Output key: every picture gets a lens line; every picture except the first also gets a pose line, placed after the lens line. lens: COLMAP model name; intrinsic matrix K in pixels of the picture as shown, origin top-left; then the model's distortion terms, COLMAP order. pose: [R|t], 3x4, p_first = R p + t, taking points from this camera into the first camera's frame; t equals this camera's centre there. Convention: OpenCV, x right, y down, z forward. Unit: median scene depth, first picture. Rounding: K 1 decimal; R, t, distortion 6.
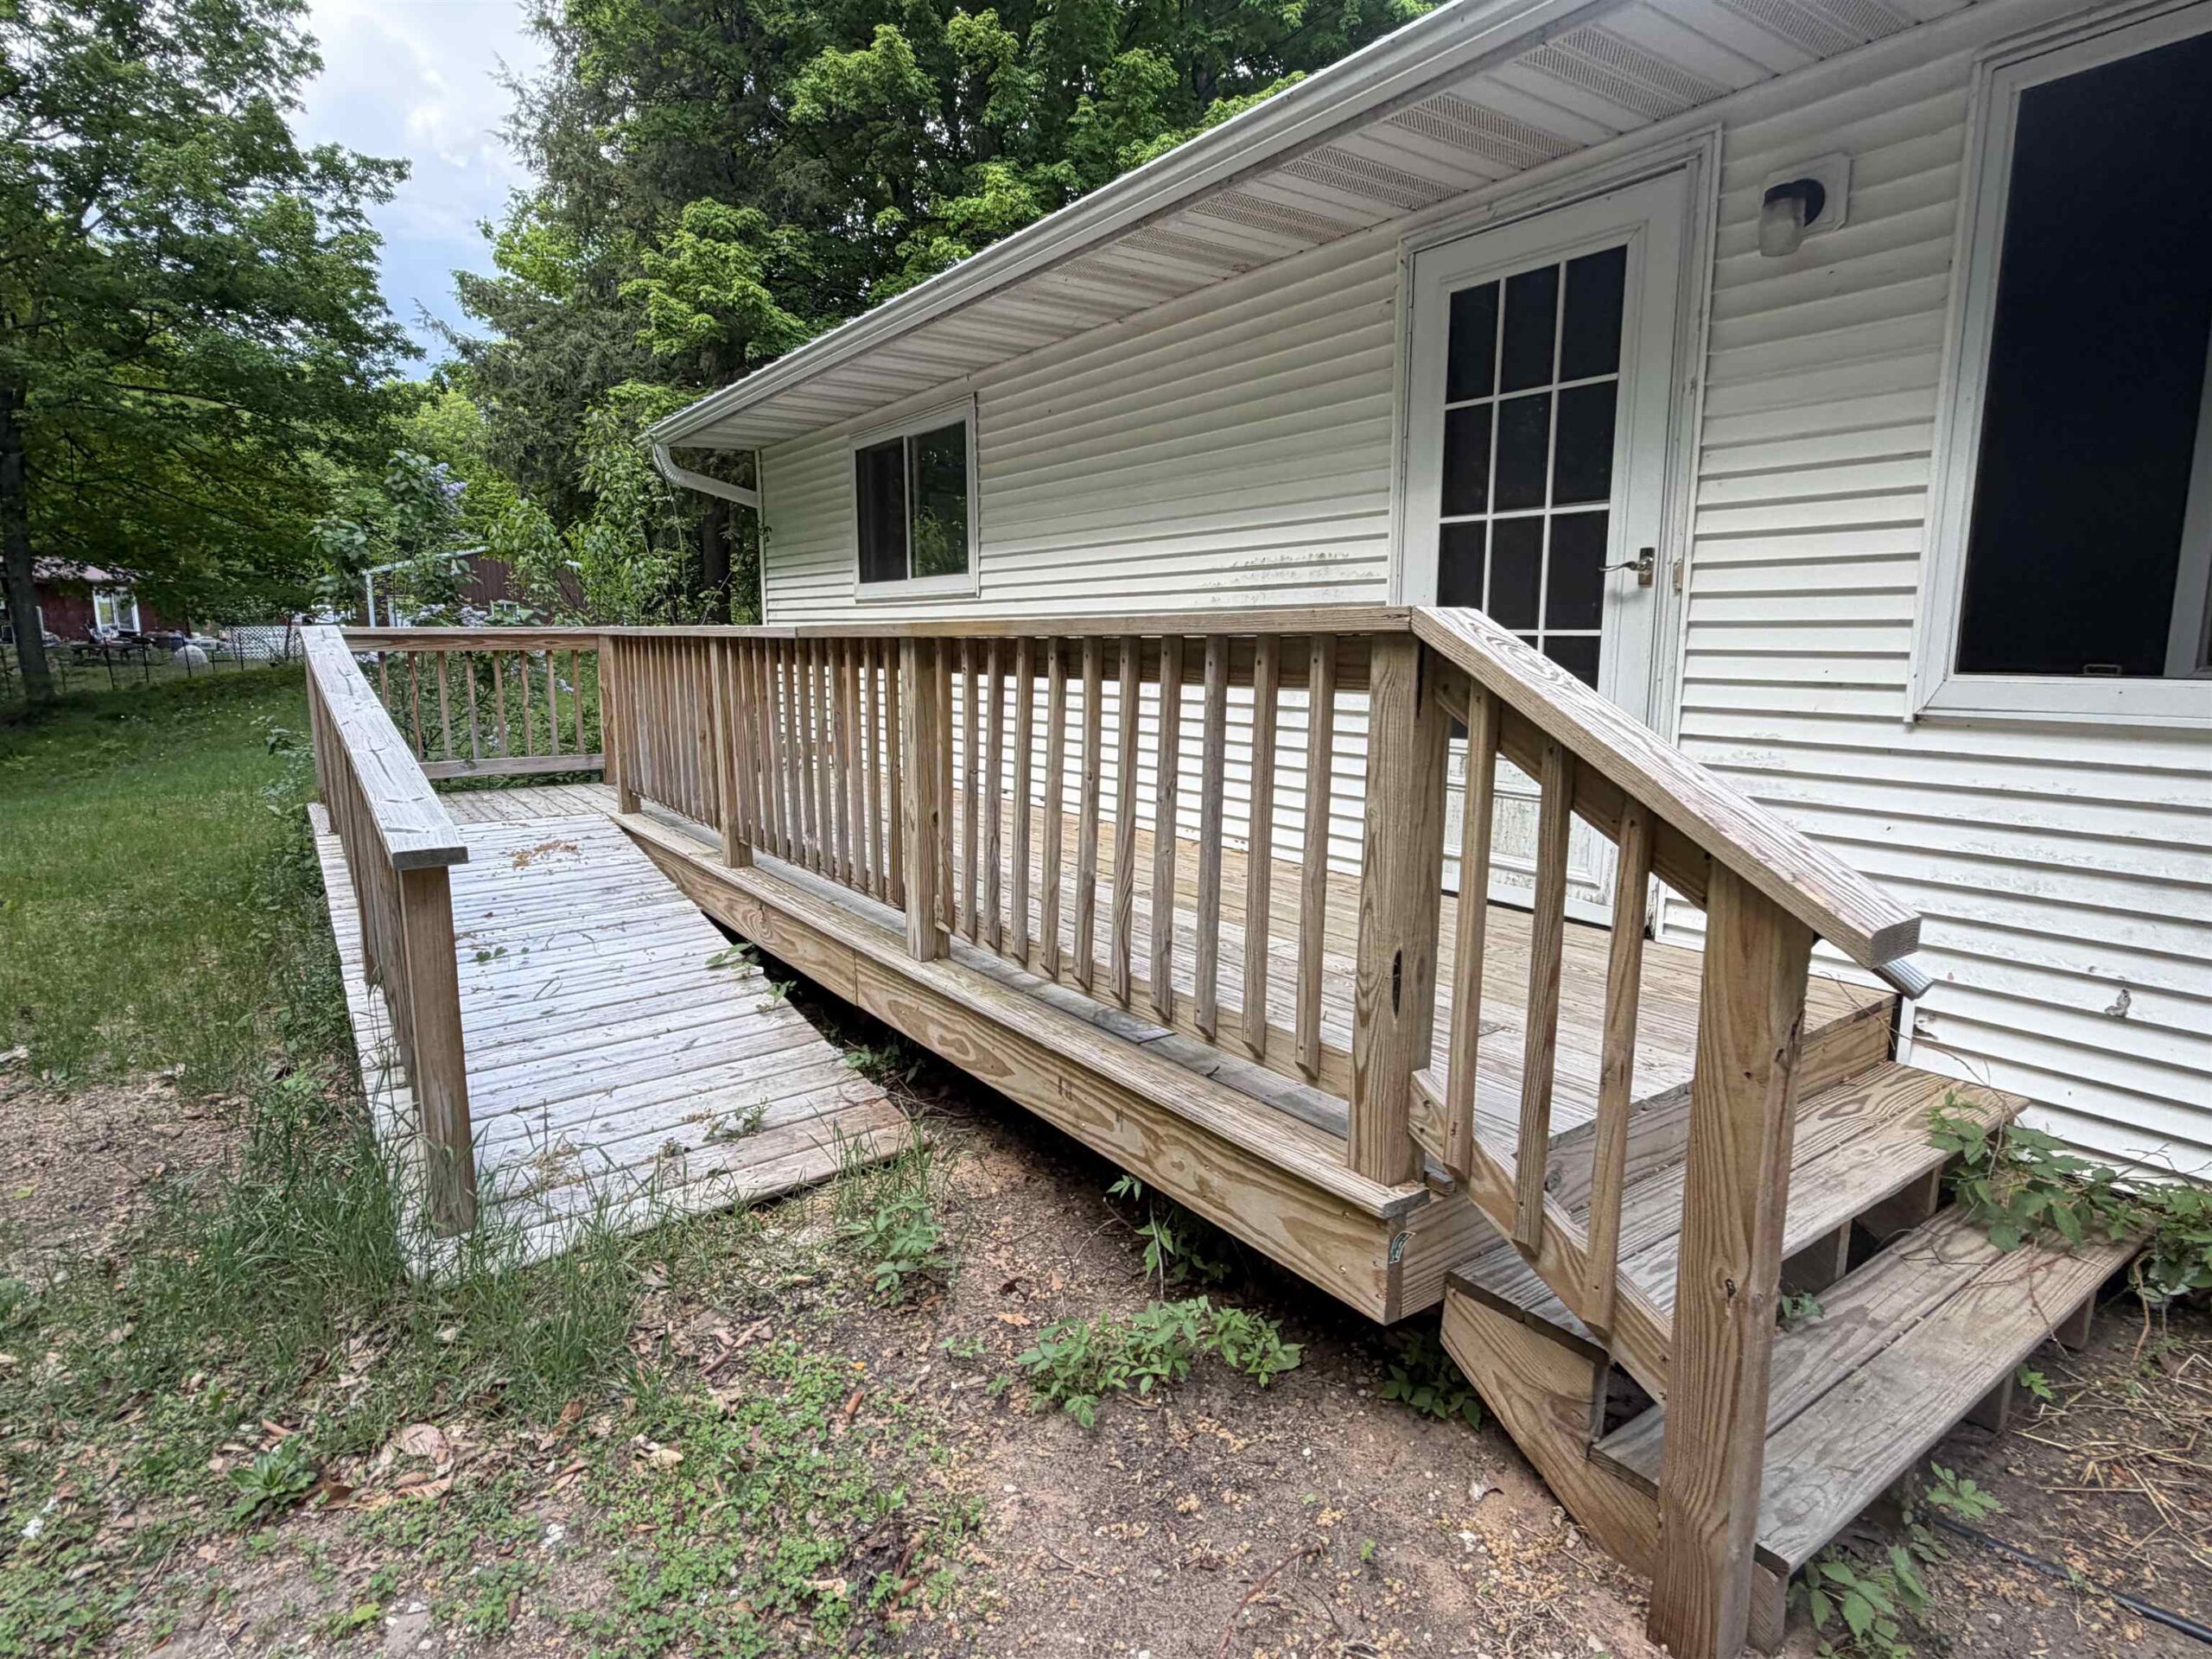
lens RADIAL K [[1200.7, 0, 1104.4], [0, 1200.7, 837.6], [0, 0, 1]] dist [0.003673, 0.000382]
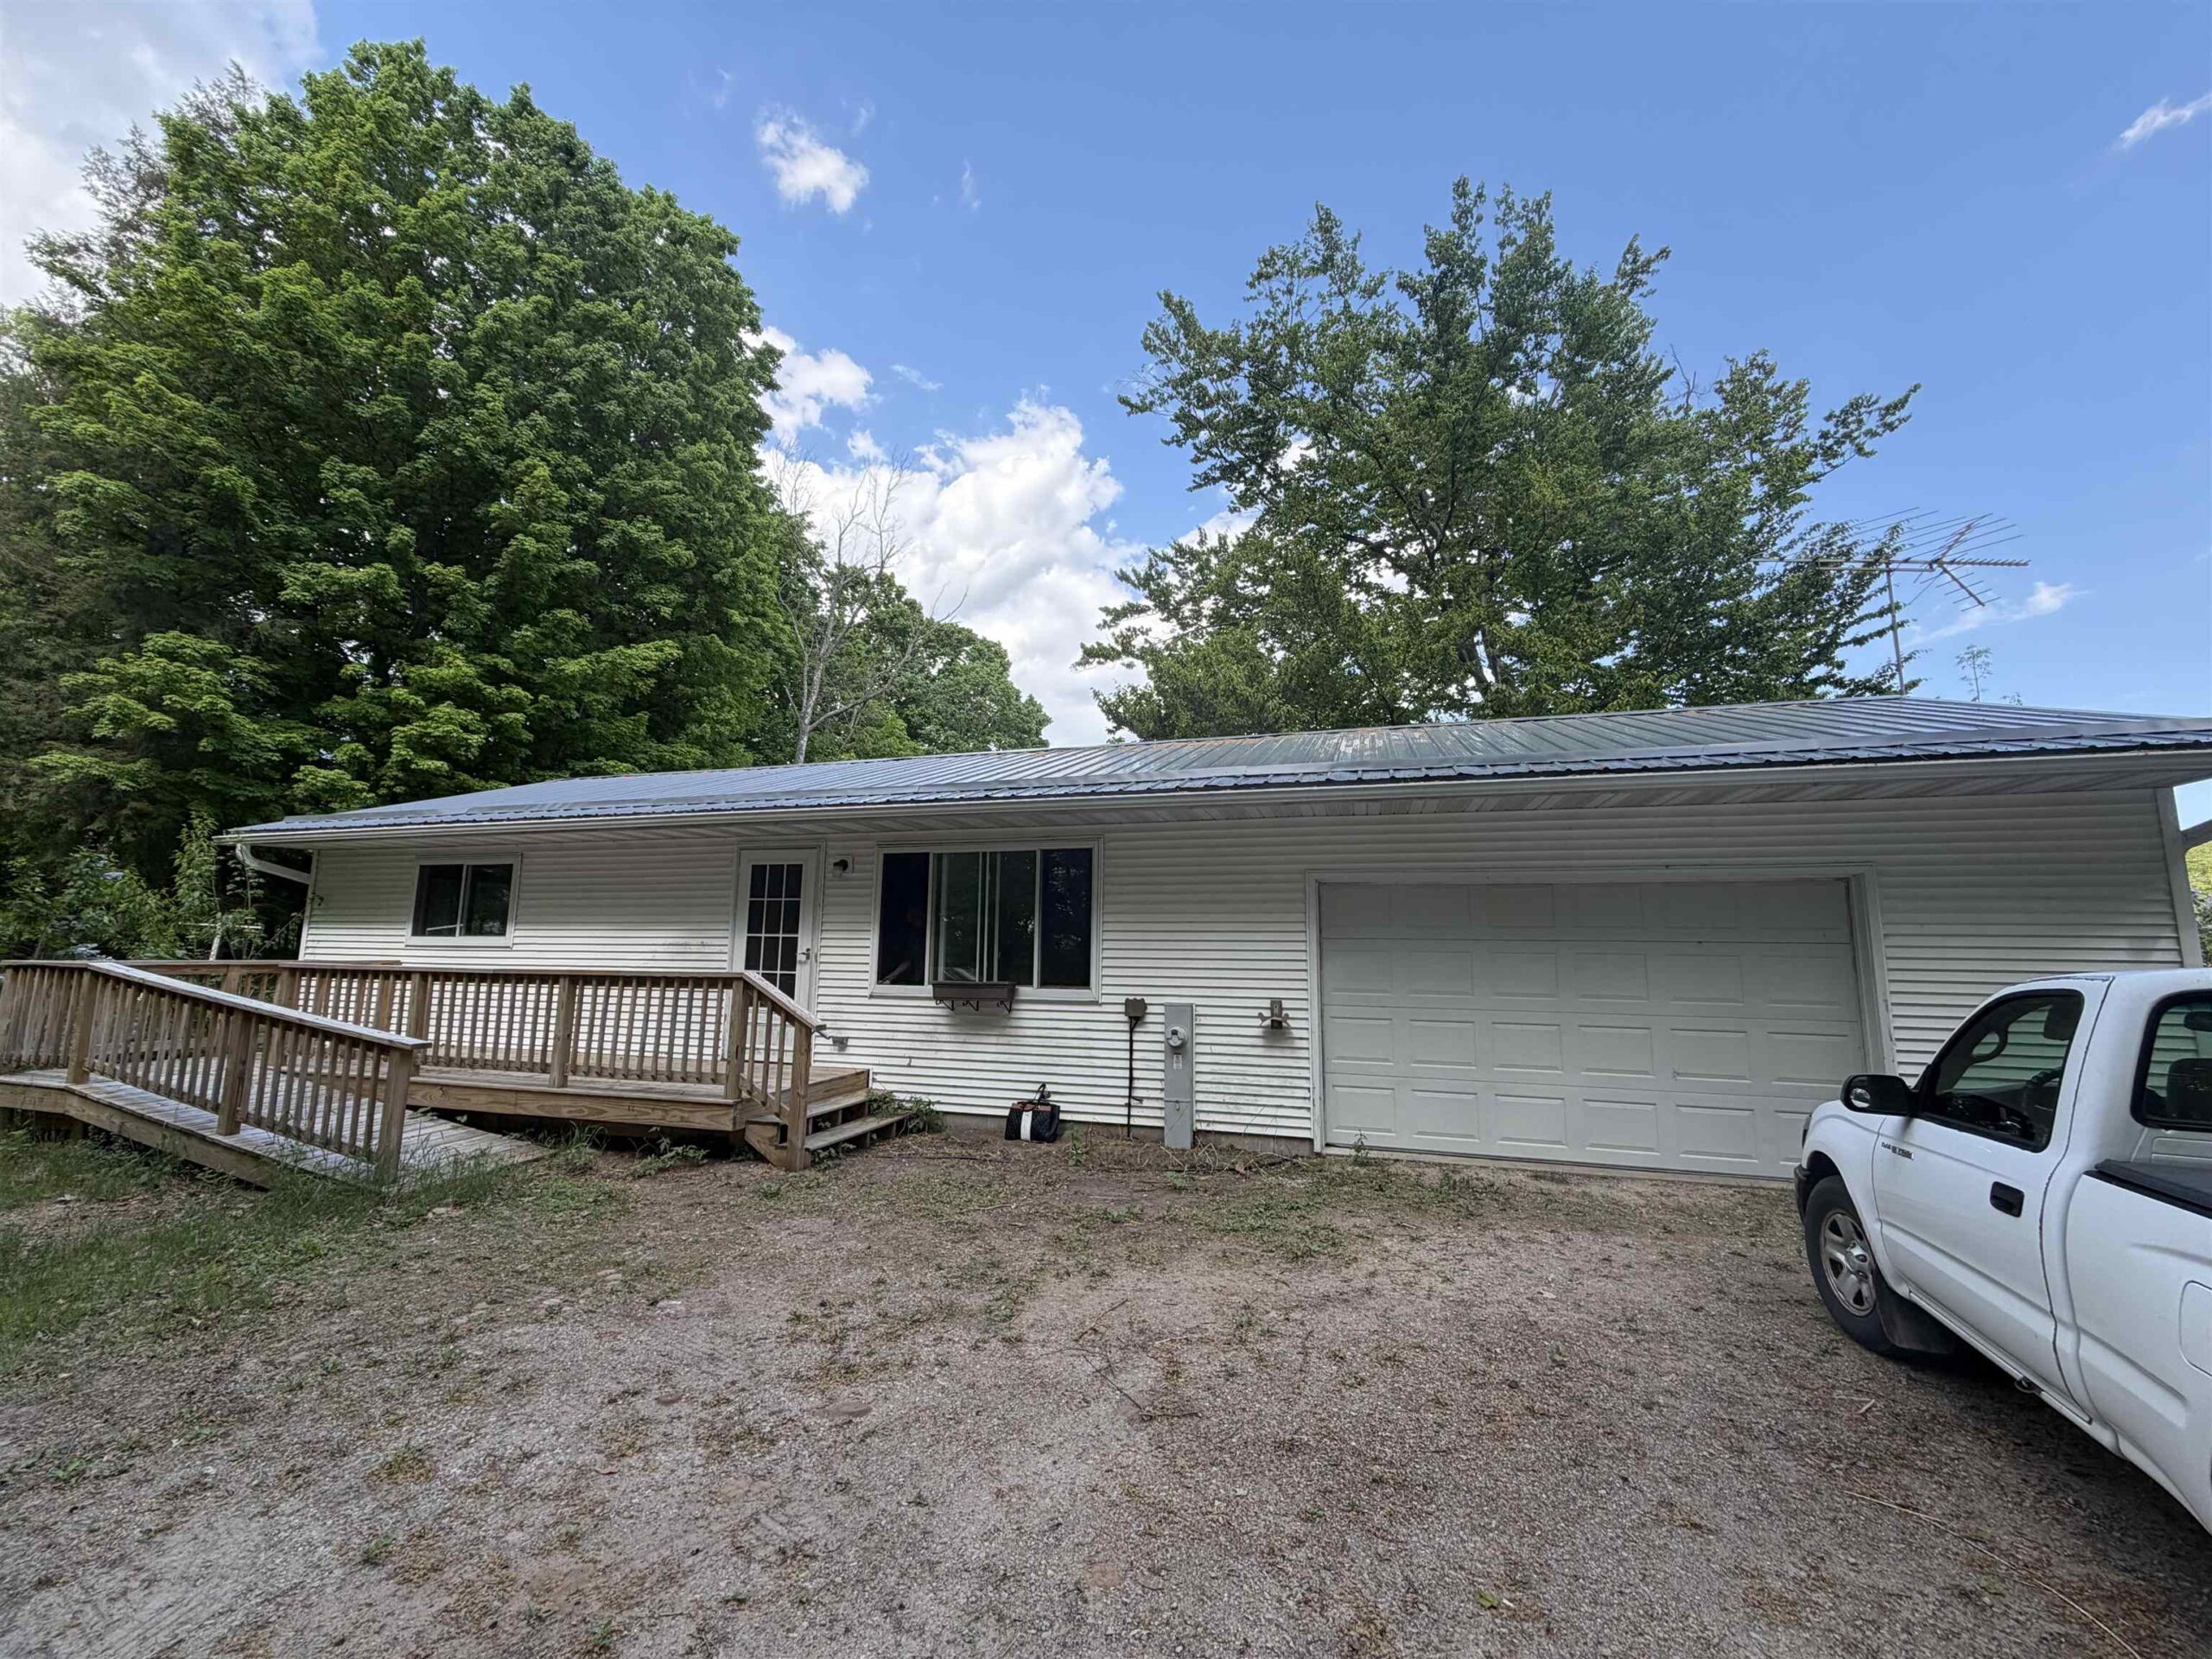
lens RADIAL K [[887.1, 0, 1097.2], [0, 887.1, 828.2], [0, 0, 1]] dist [0.001034, 0.000107]
pose [[0.798215, 0.096080, 0.594661, -0.438083], [0.087296, 0.958325, -0.272016, 0.194794], [-0.596013, 0.269039, 0.756562, -1.521039]]
